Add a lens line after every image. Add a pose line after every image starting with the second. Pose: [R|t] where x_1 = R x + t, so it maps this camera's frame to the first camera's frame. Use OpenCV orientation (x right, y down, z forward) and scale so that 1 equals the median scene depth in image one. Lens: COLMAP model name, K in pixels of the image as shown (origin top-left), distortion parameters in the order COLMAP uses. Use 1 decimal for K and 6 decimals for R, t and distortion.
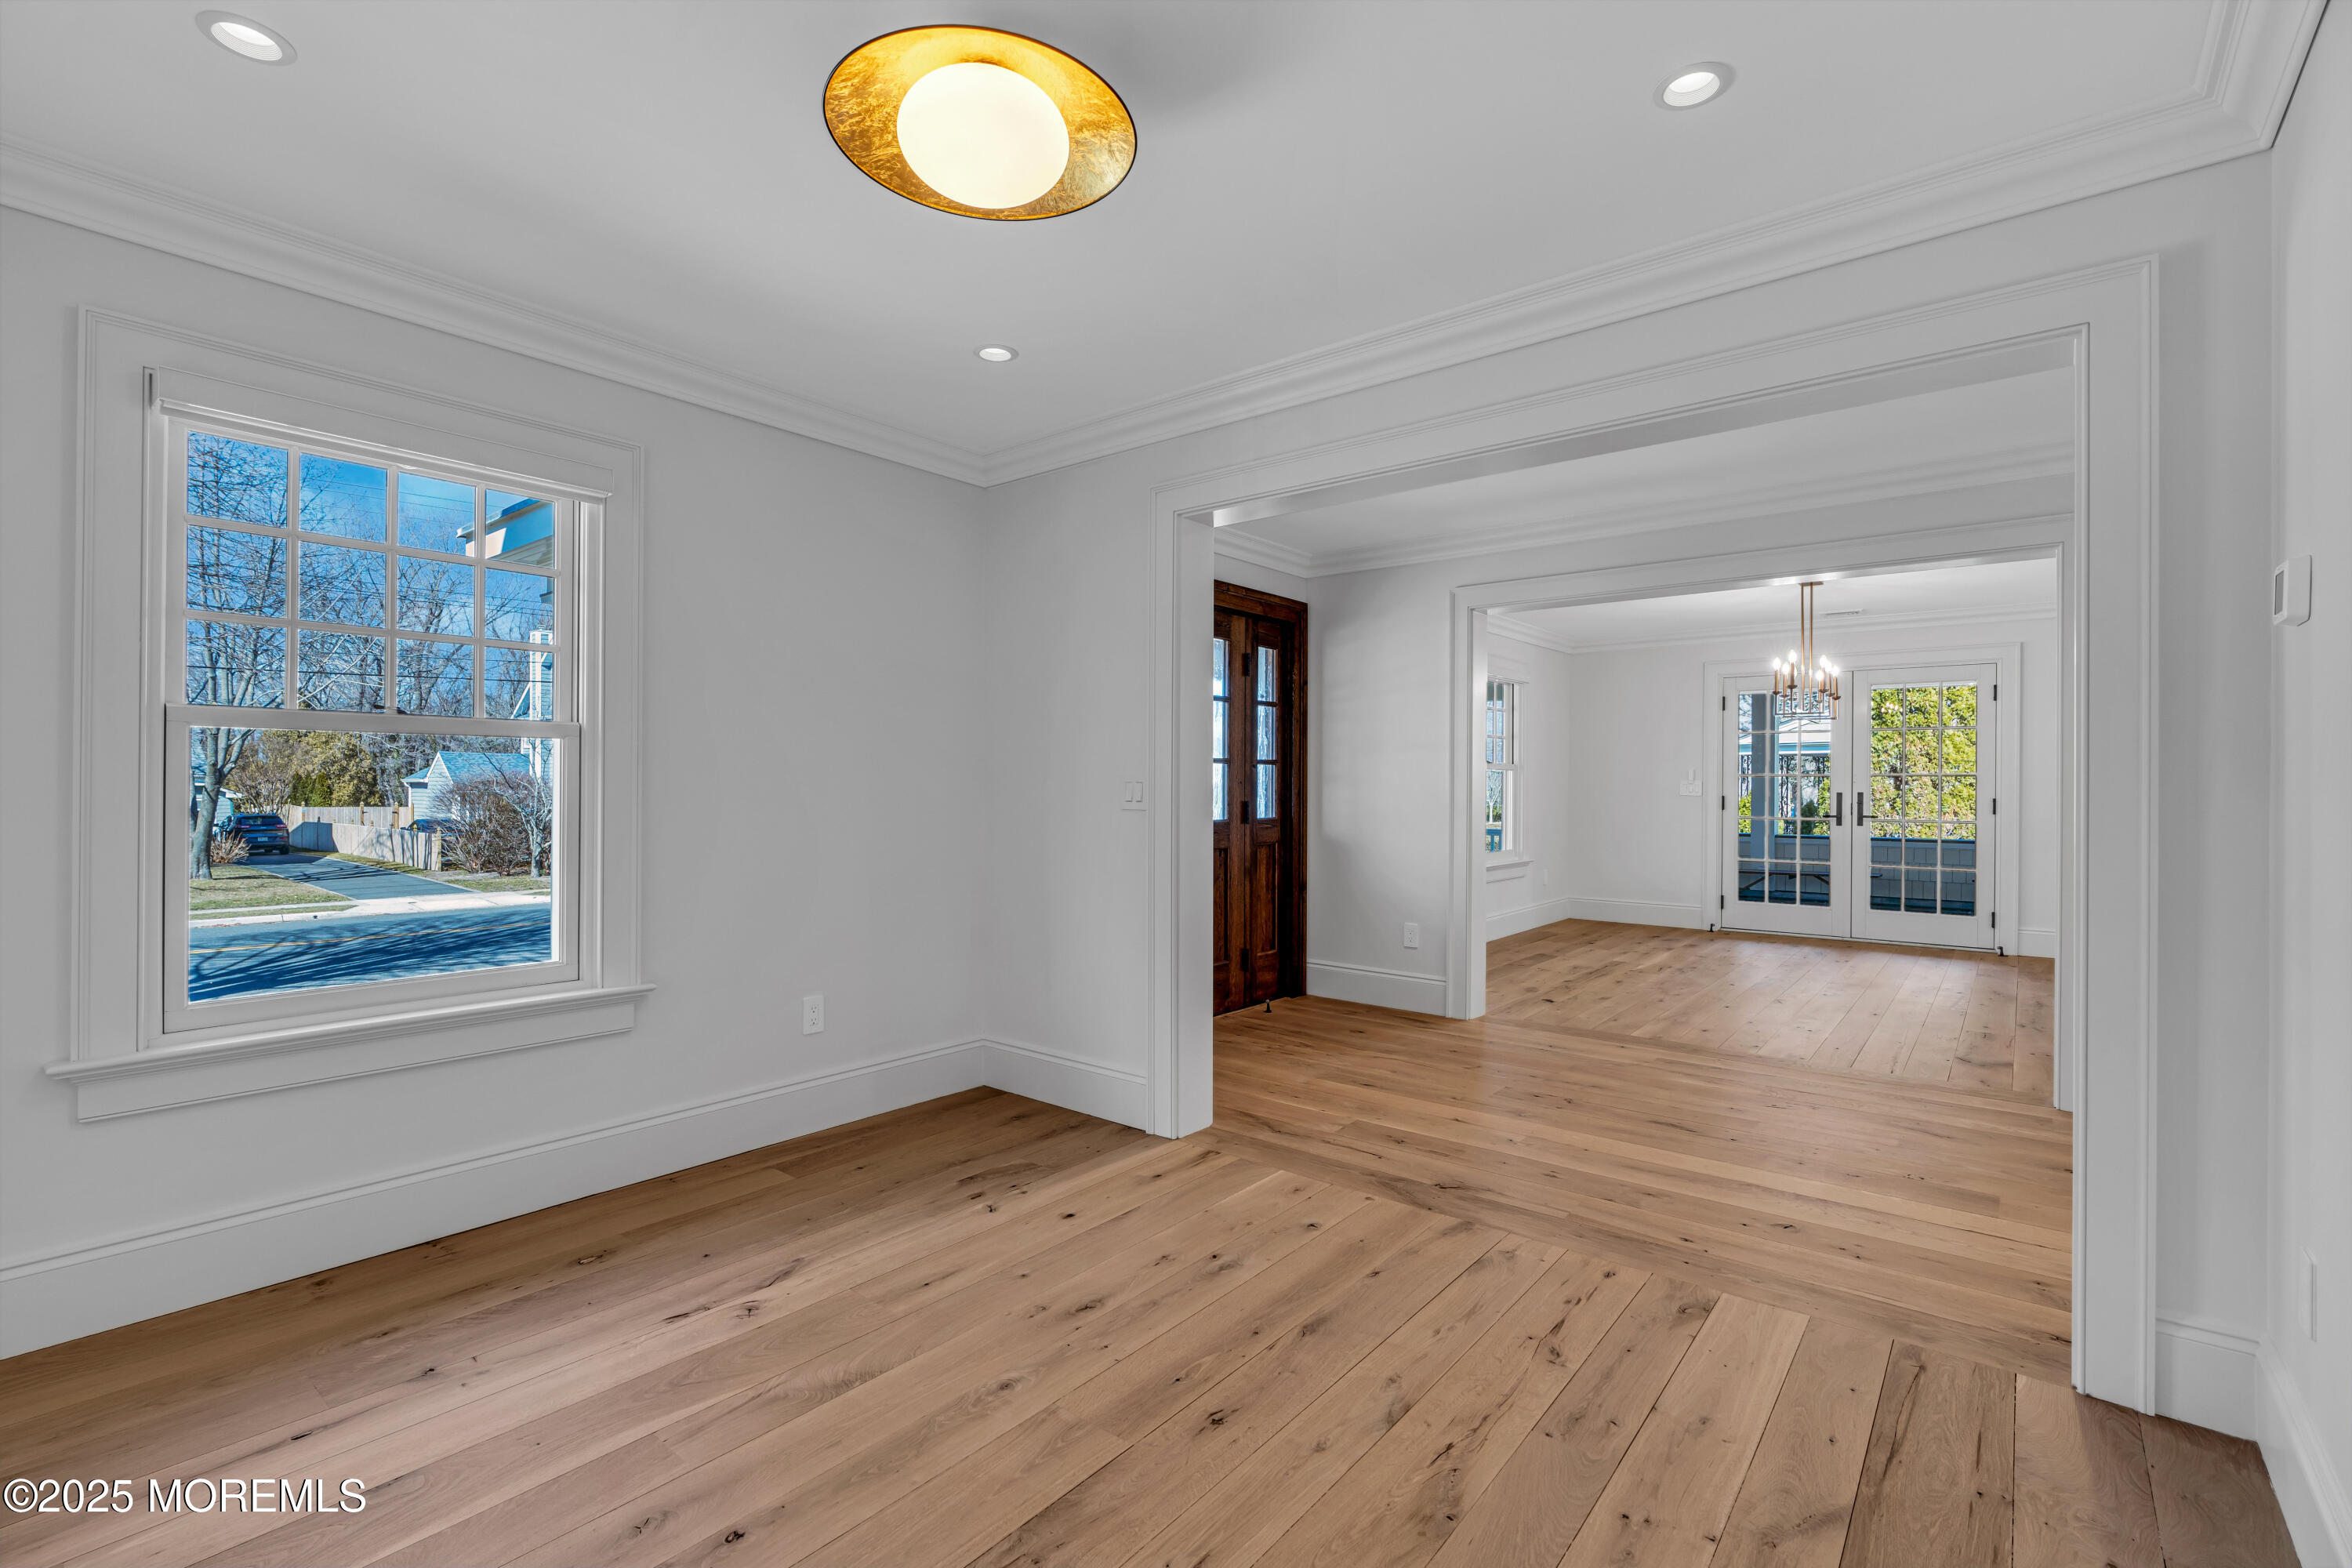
lens RADIAL K [[1079.9, 0, 1185.2], [0, 1079.9, 788.8], [0, 0, 1]] dist [-0.001604, -0.000034]
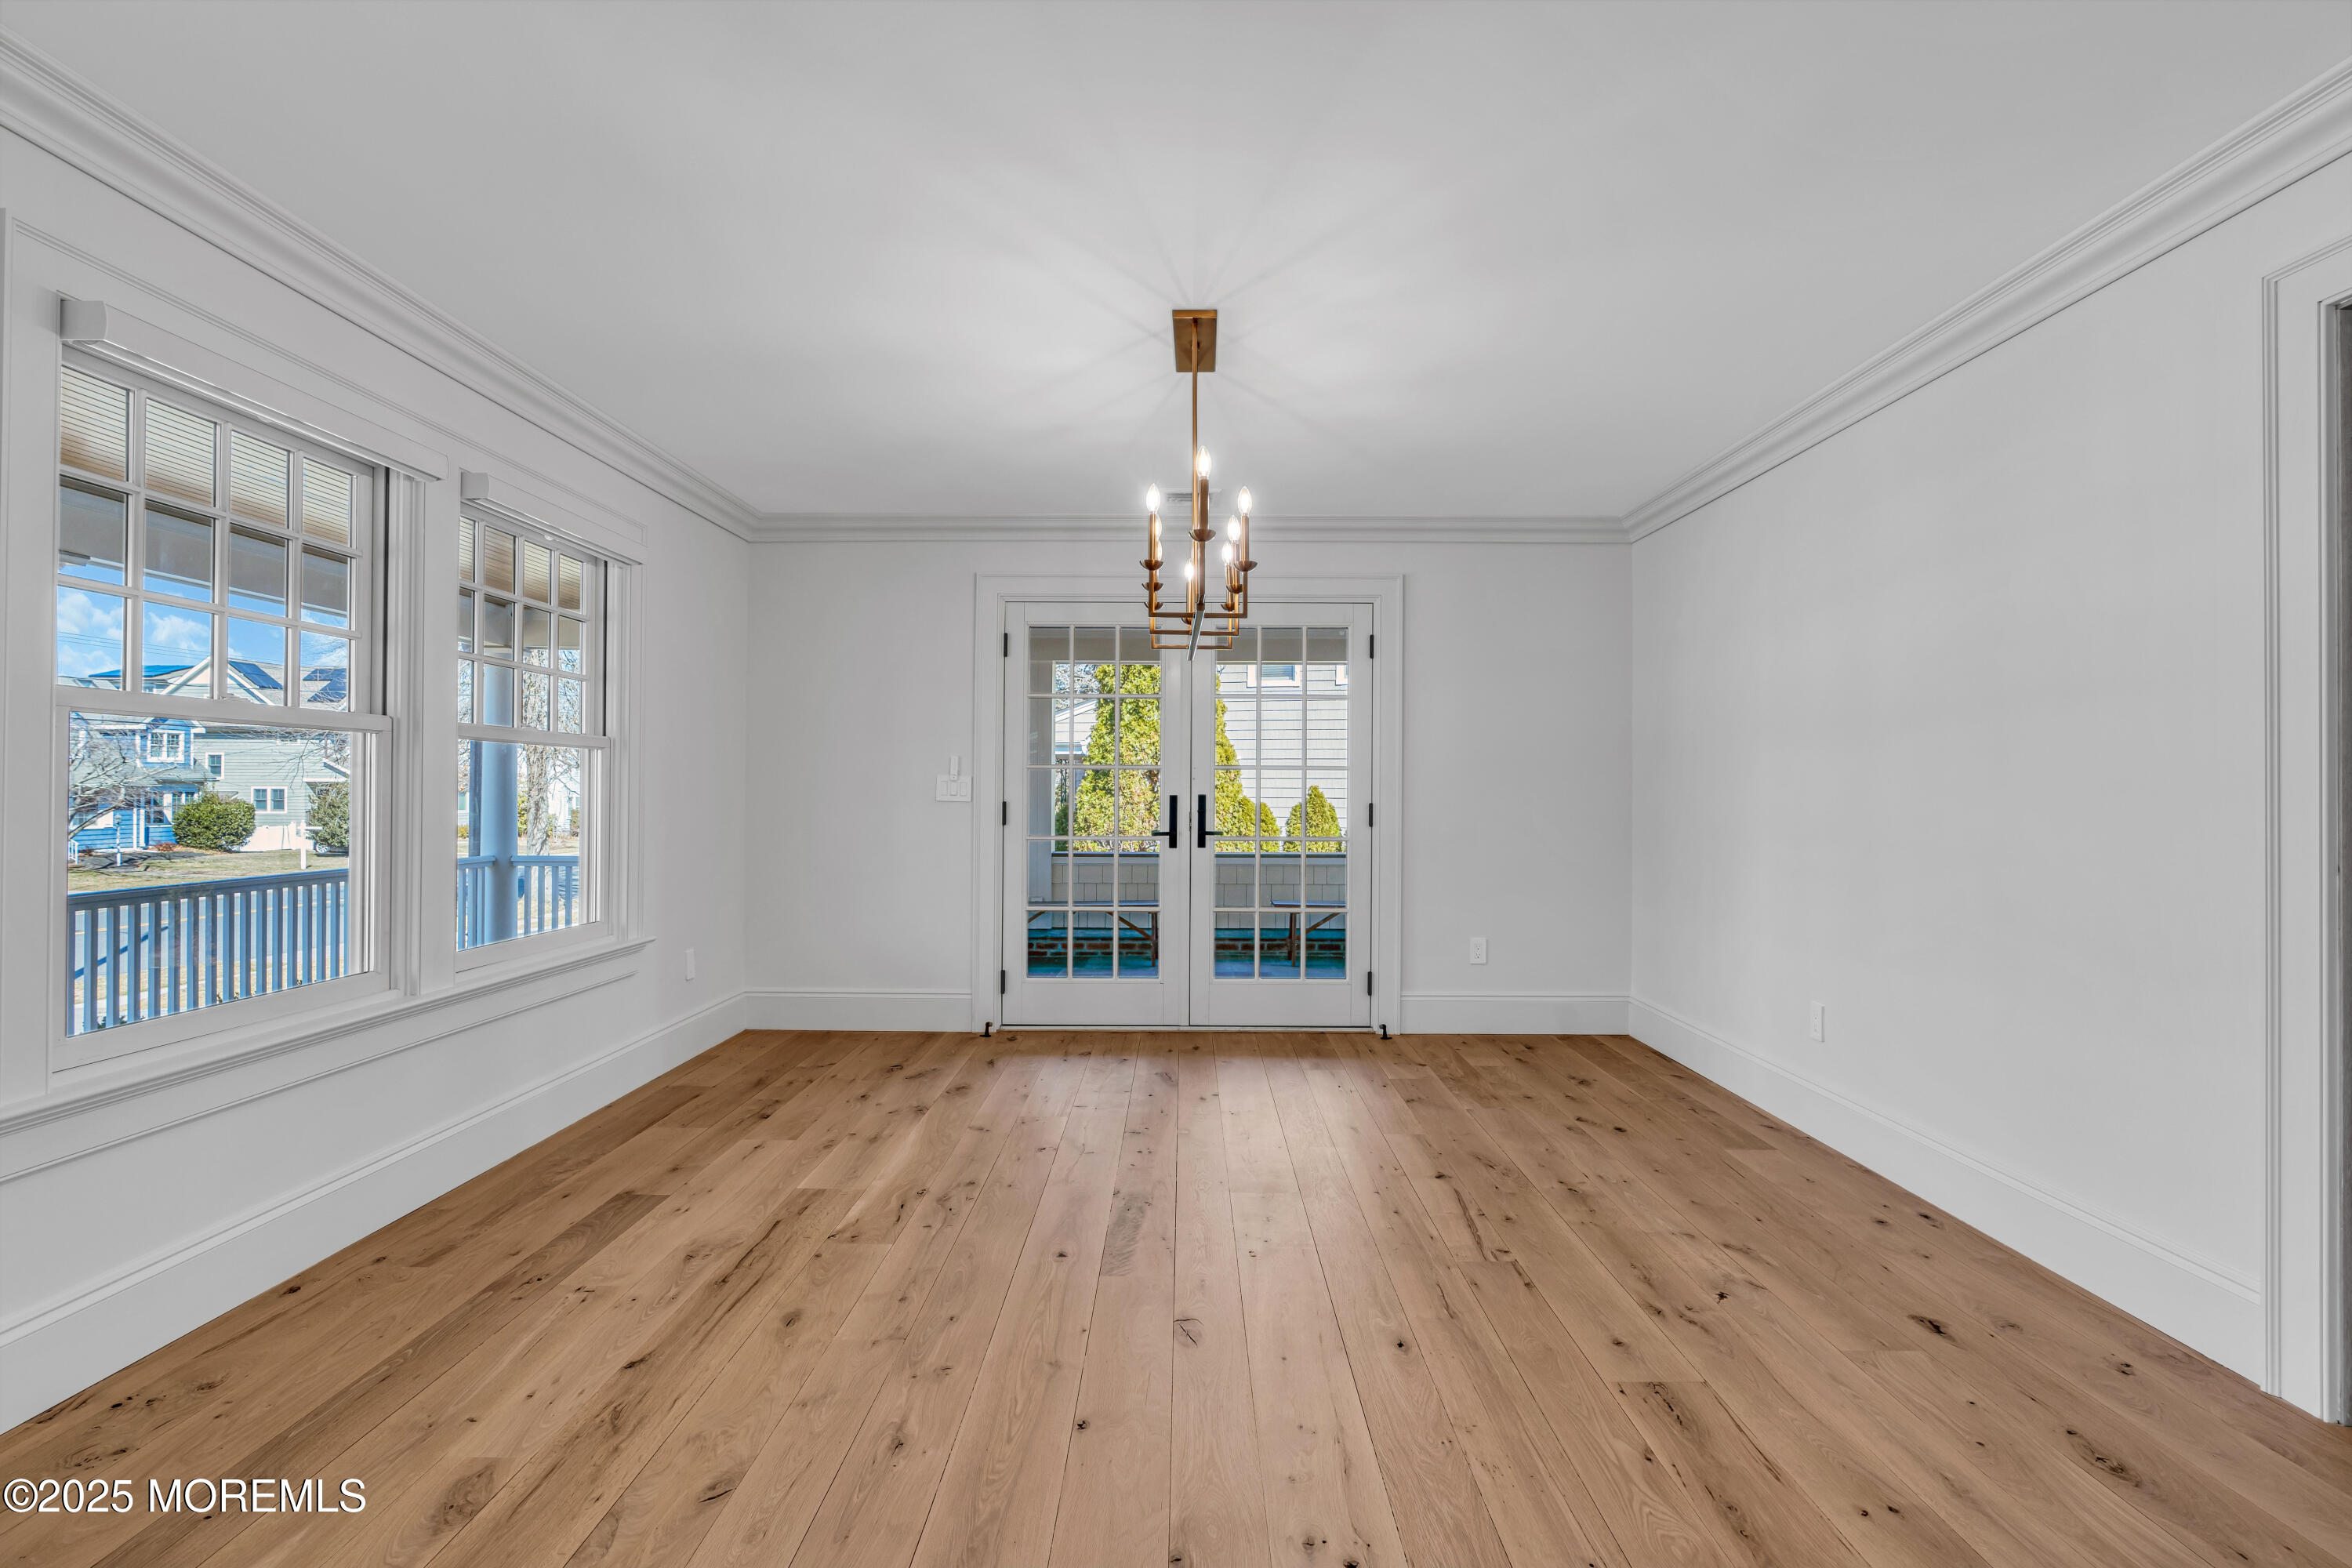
lens RADIAL K [[1079.9, 0, 1185.2], [0, 1079.9, 788.8], [0, 0, 1]] dist [-0.001604, -0.000034]
pose [[0.787510, -0.000824, 0.616301, 0.223201], [0.003323, 0.999990, -0.002908, 0.001383], [-0.616292, 0.004338, 0.787505, 0.499058]]
